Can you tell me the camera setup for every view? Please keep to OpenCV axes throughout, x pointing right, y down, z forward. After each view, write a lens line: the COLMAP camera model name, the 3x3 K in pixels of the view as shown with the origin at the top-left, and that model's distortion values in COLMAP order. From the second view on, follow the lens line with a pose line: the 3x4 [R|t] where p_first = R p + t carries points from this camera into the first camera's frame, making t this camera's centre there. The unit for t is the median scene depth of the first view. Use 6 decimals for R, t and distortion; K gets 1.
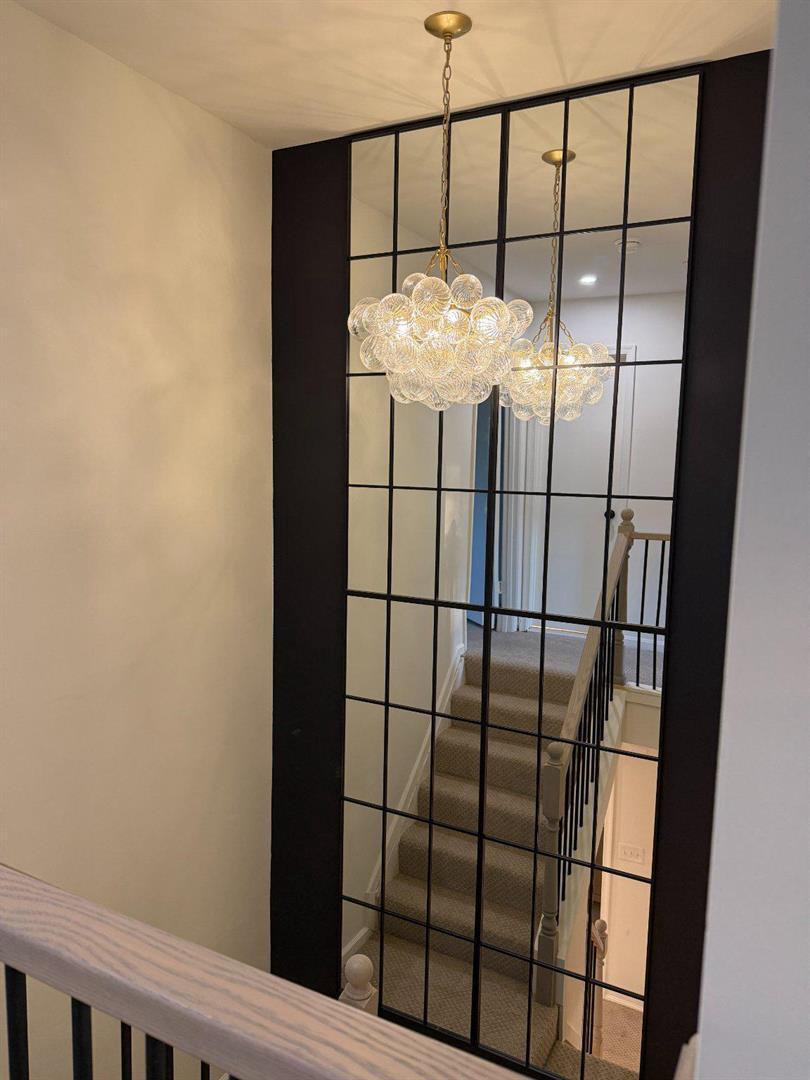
lens RADIAL K [[758.5, 0, 405.0], [0, 758.5, 540.0], [0, 0, 1]] dist [0.048951, -0.002101]
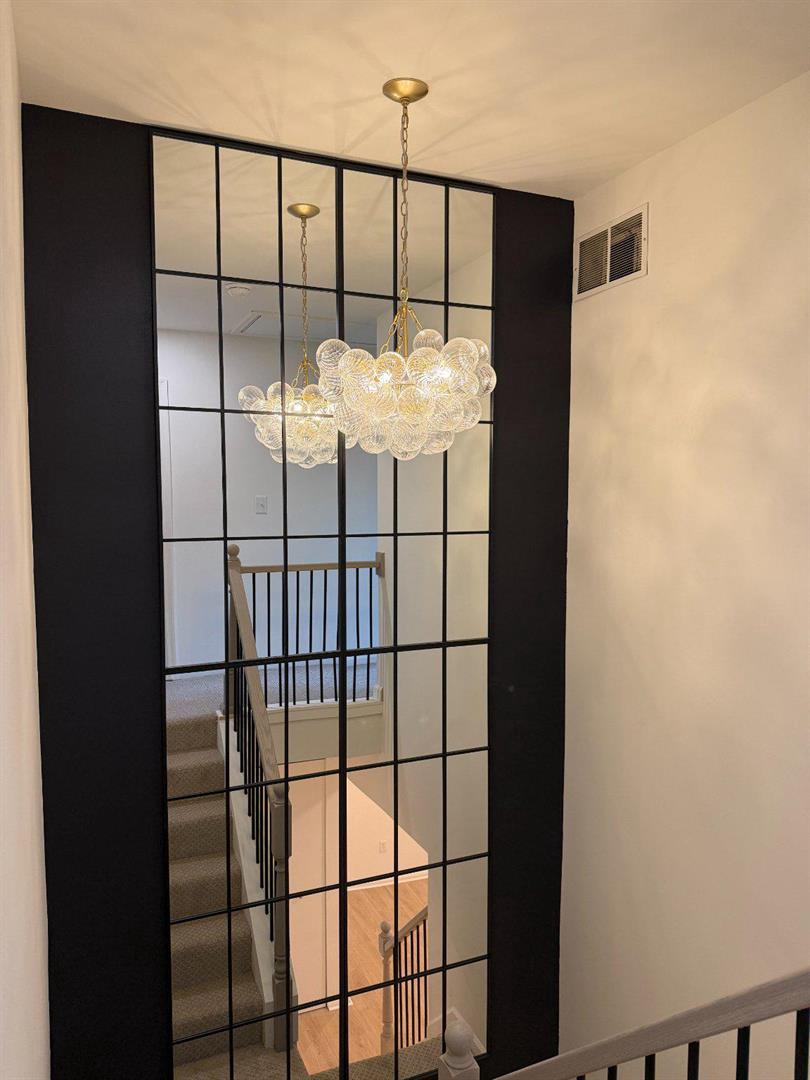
lens RADIAL K [[763.9, 0, 399.7], [0, 763.9, 551.0], [0, 0, 1]] dist [0.039750, -0.004096]
pose [[0.633234, -0.091123, 0.768578, -0.621761], [0.111504, 0.993426, 0.025913, -0.059951], [-0.765886, 0.069290, 0.639232, 0.296476]]
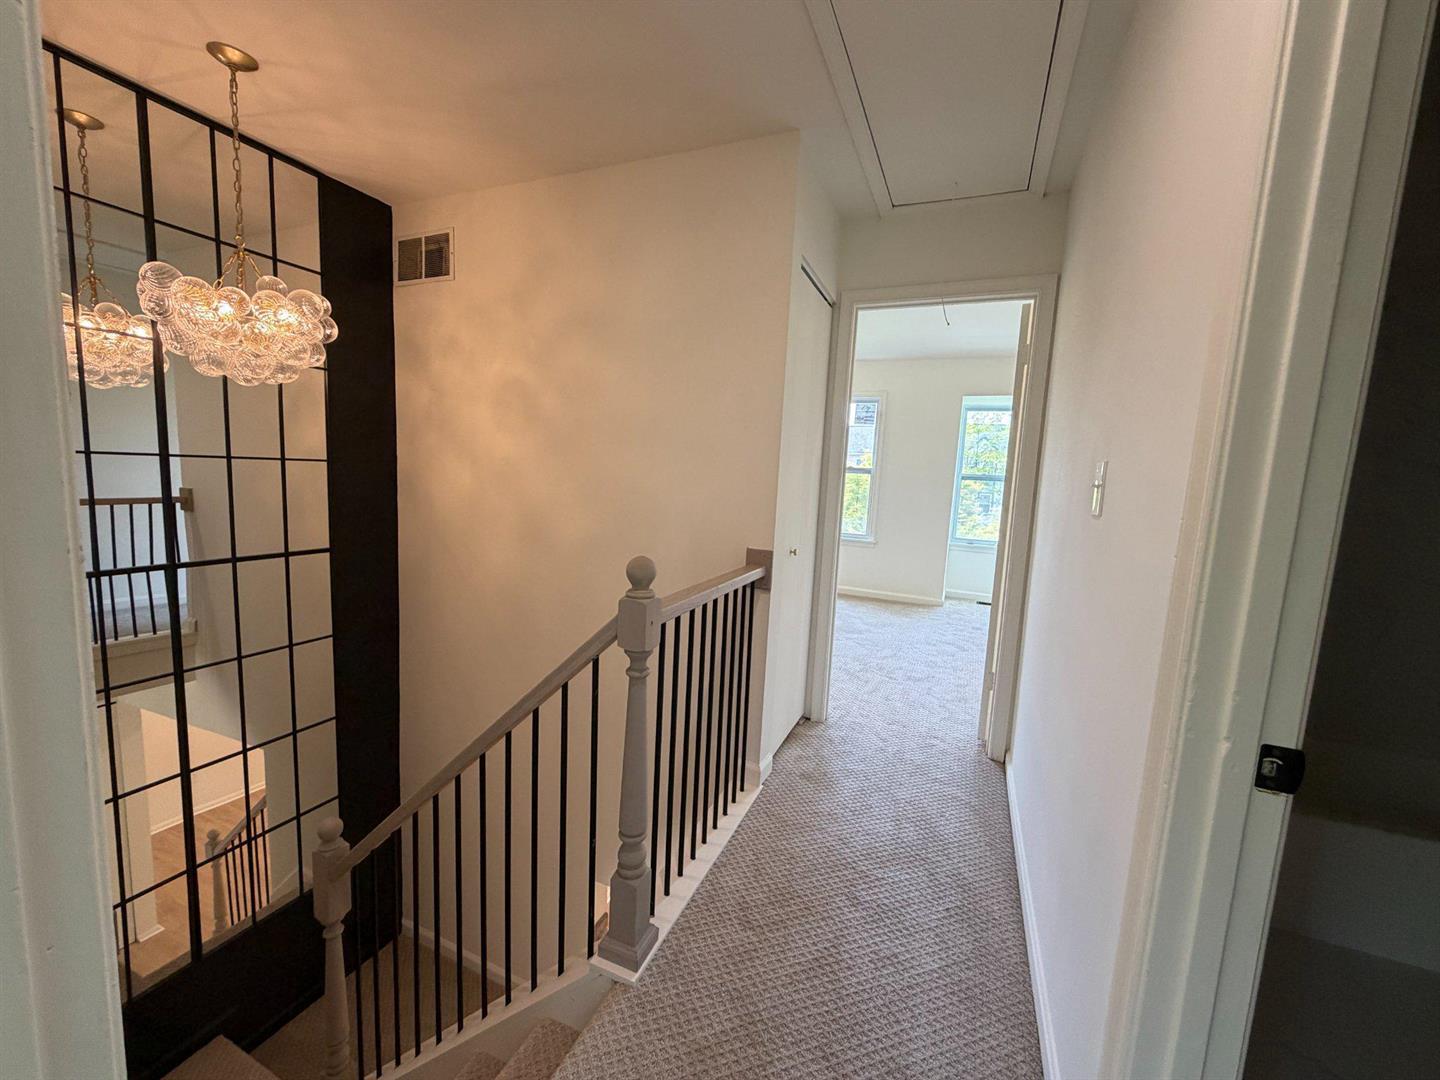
lens RADIAL K [[577.8, 0, 720.0], [0, 577.8, 540.0], [0, 0, 1]] dist [-0.027380, 0.006613]
pose [[-0.070346, -0.149682, 0.986229, -0.731012], [0.065007, 0.985888, 0.154267, -0.021543], [-0.995402, 0.074964, -0.059622, 0.286509]]
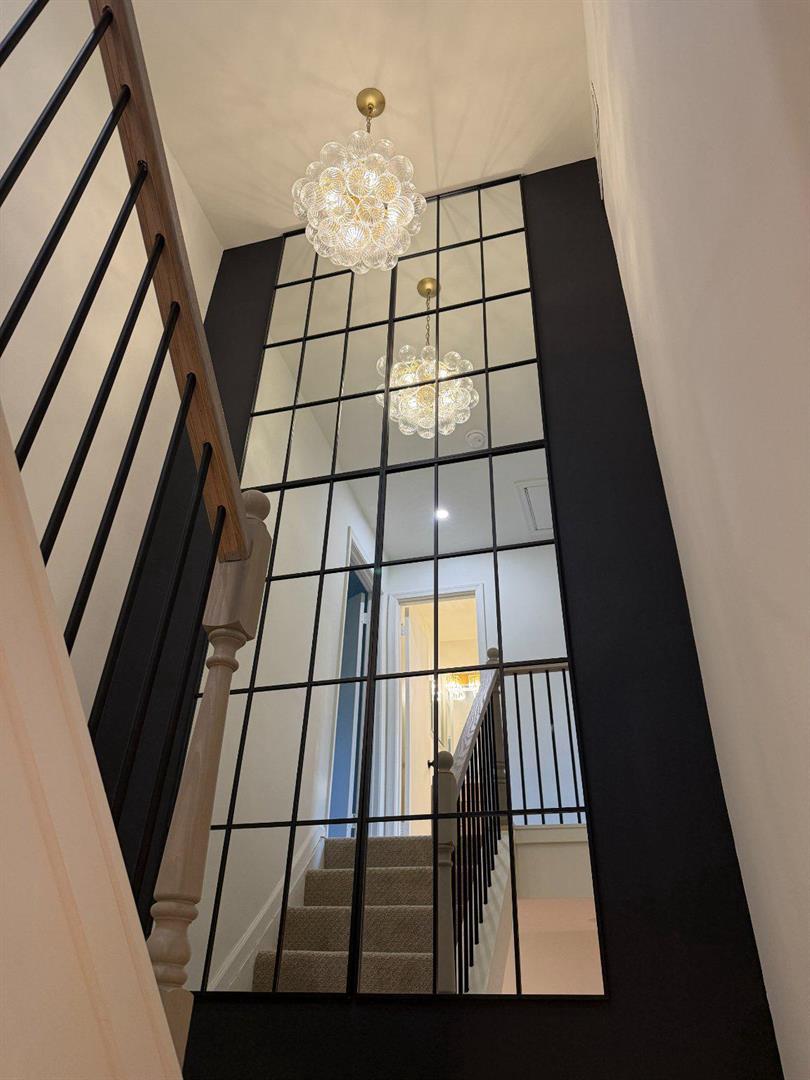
lens RADIAL K [[782.7, 0, 405.0], [0, 782.7, 540.0], [0, 0, 1]] dist [0.045258, -0.001504]
pose [[0.979217, 0.124374, 0.160205, -0.020929], [0.019232, 0.729400, -0.683817, 0.897523], [-0.201902, 0.672686, 0.711849, 0.319302]]
